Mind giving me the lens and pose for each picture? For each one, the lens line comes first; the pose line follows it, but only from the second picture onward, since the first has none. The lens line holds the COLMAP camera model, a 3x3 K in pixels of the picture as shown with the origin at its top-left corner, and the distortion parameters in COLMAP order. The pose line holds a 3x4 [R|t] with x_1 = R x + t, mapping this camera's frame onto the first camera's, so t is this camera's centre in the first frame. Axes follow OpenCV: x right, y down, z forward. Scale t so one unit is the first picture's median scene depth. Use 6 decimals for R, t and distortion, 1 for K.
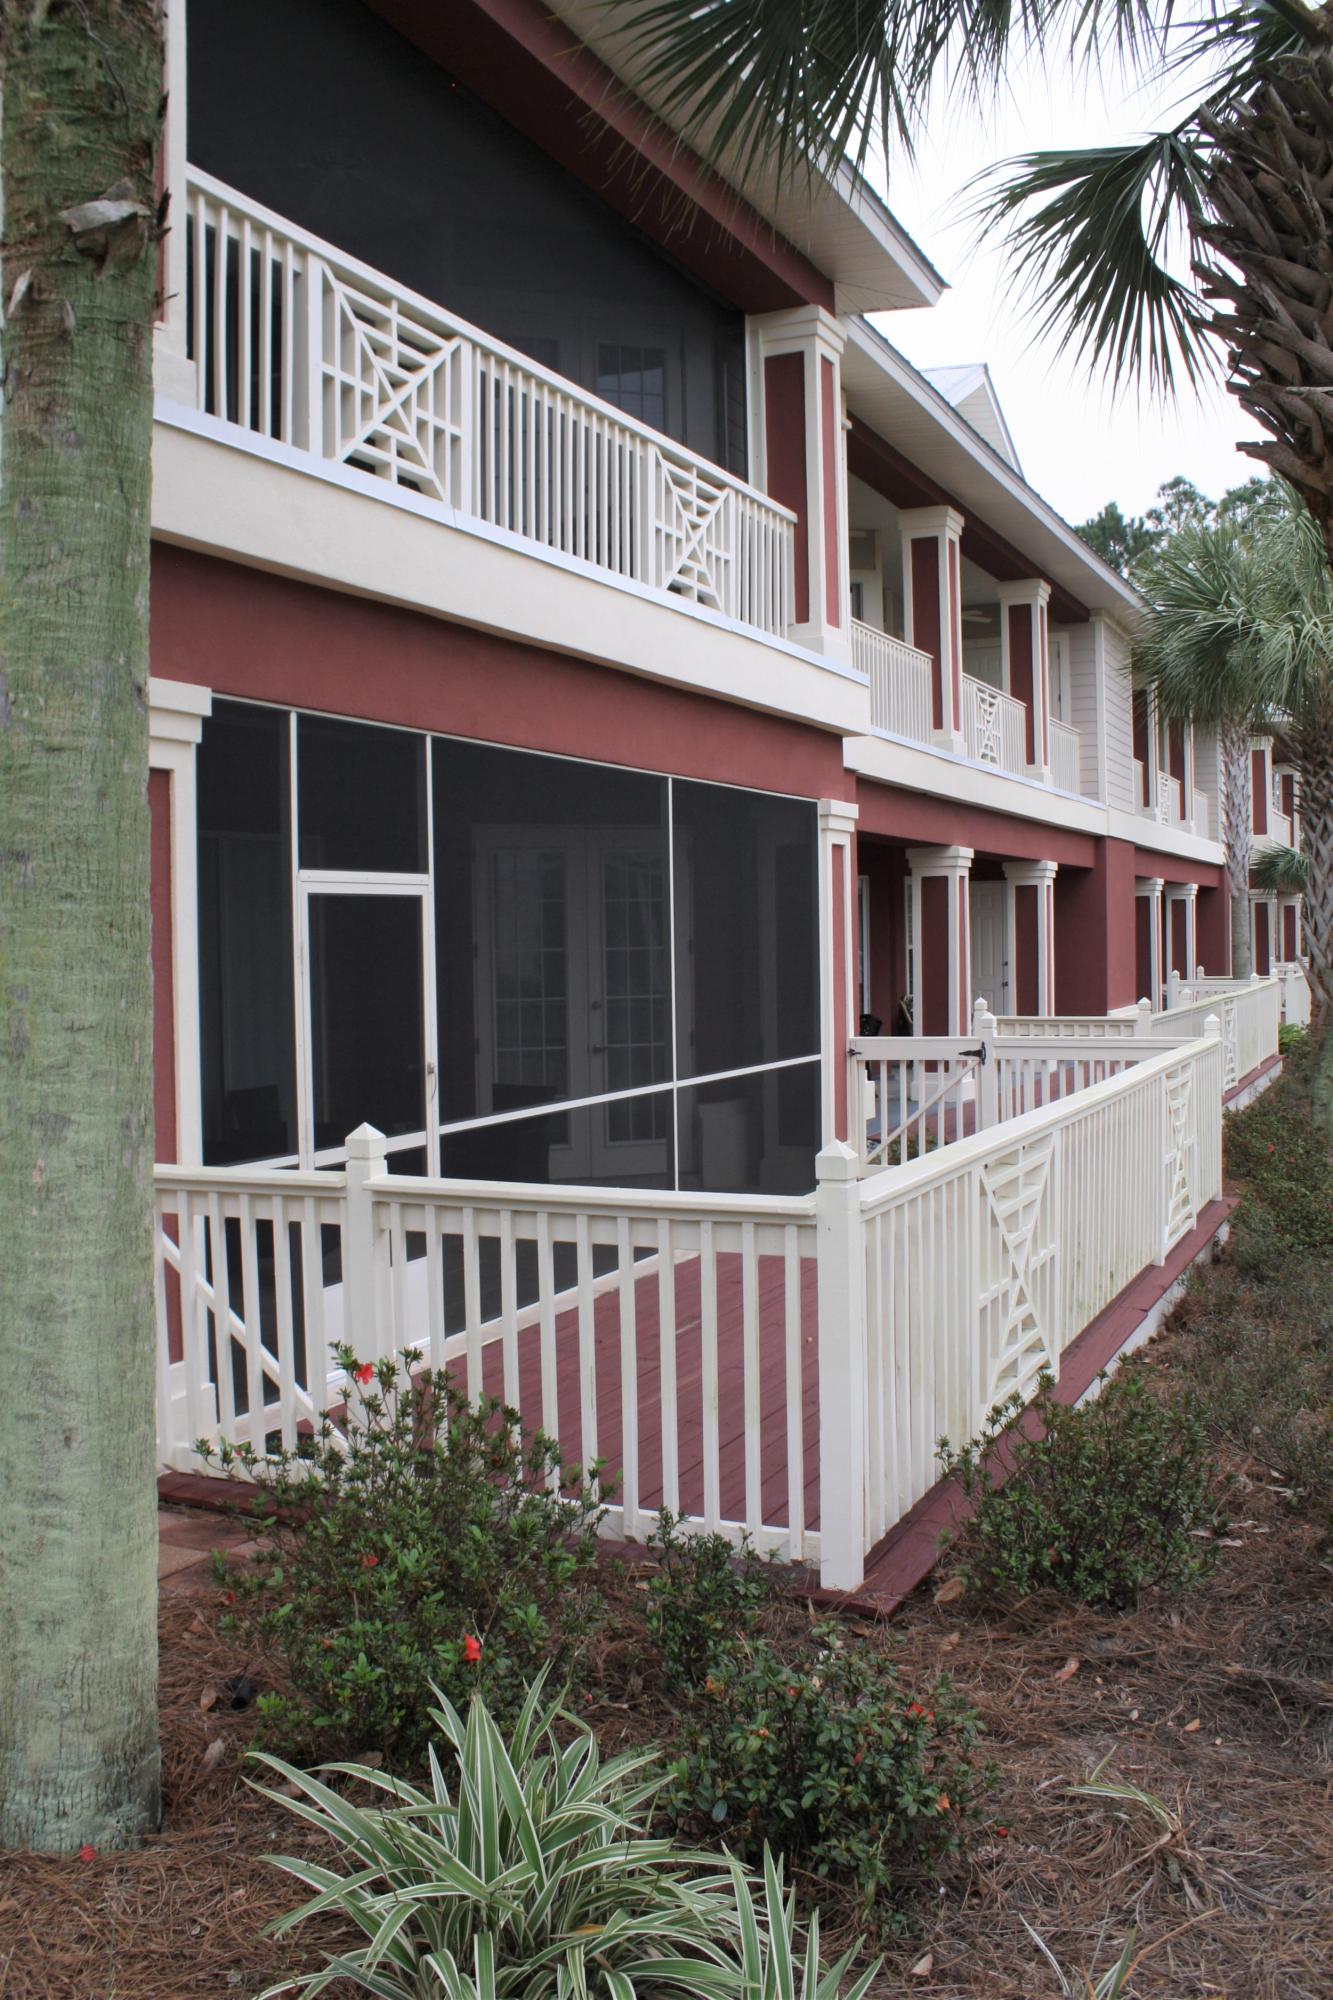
lens RADIAL K [[1646.5, 0, 624.7], [0, 1646.5, 976.2], [0, 0, 1]] dist [-0.167952, 0.170589]
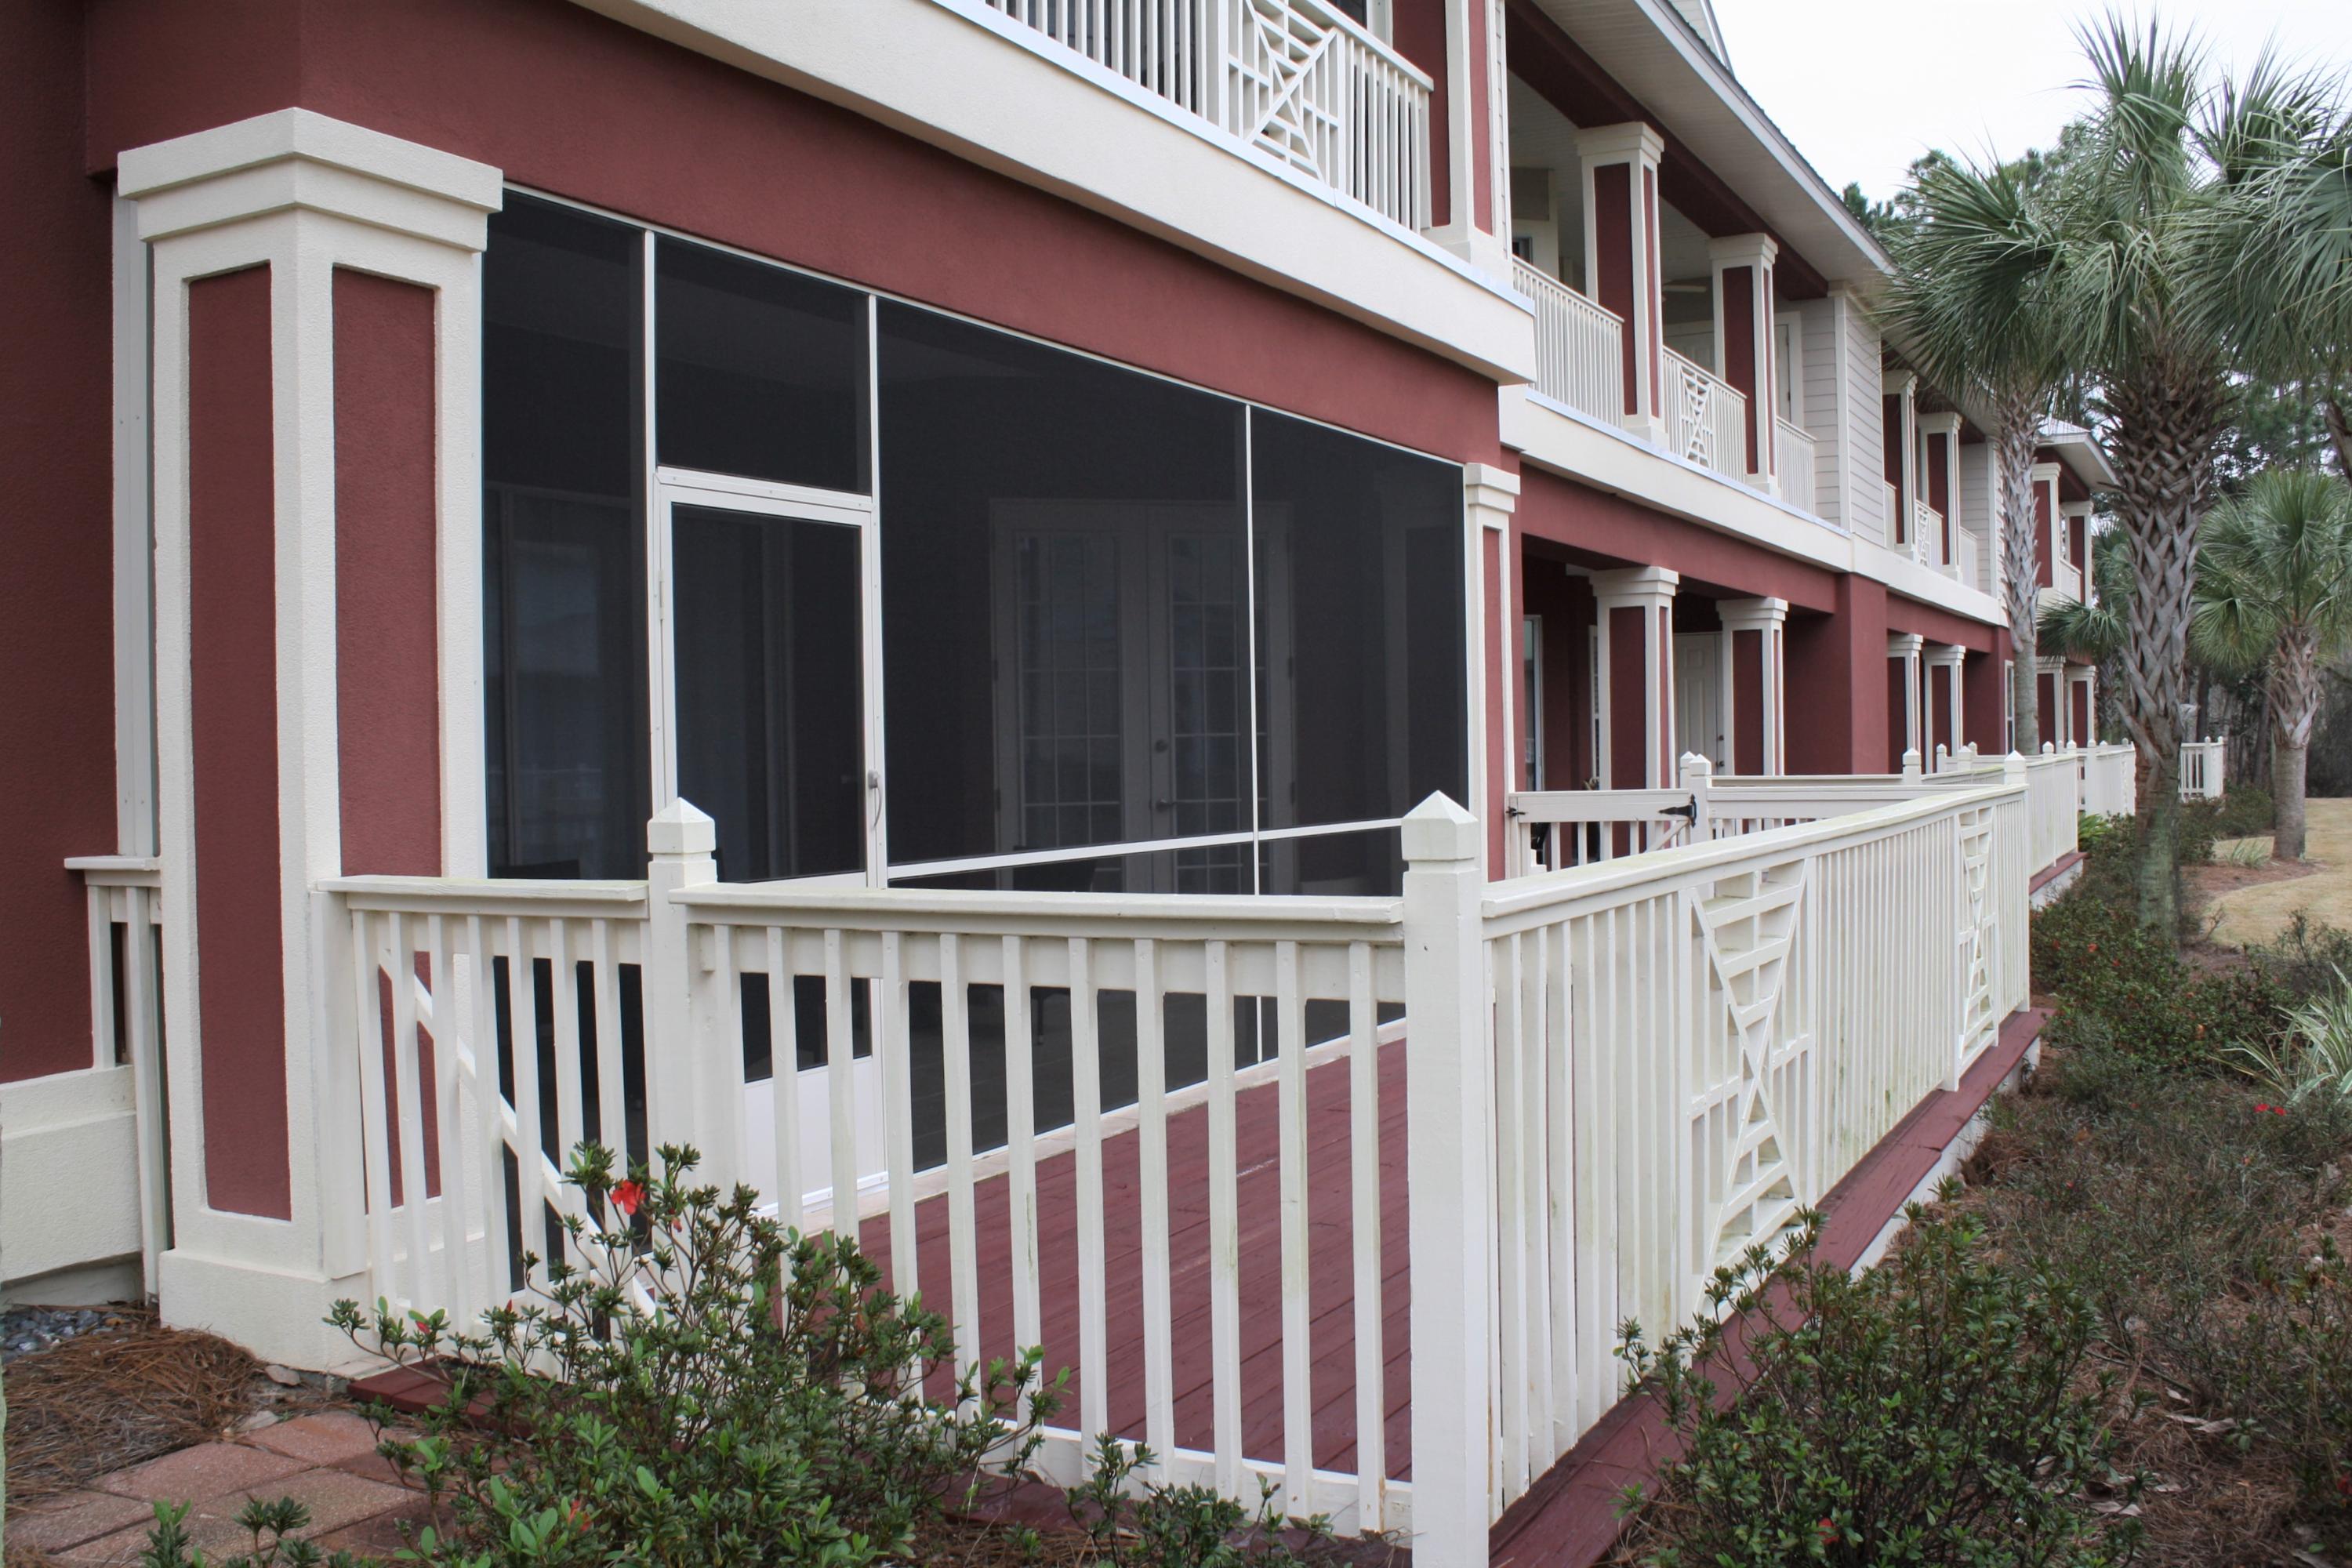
lens RADIAL K [[1967.2, 0, 1155.8], [0, 1967.2, 797.7], [0, 0, 1]] dist [-0.160025, 0.140123]
pose [[0.998643, -0.000520, -0.052081, 0.028767], [0.000605, 0.999999, 0.001616, 0.043703], [0.052080, -0.001645, 0.998642, 0.136875]]
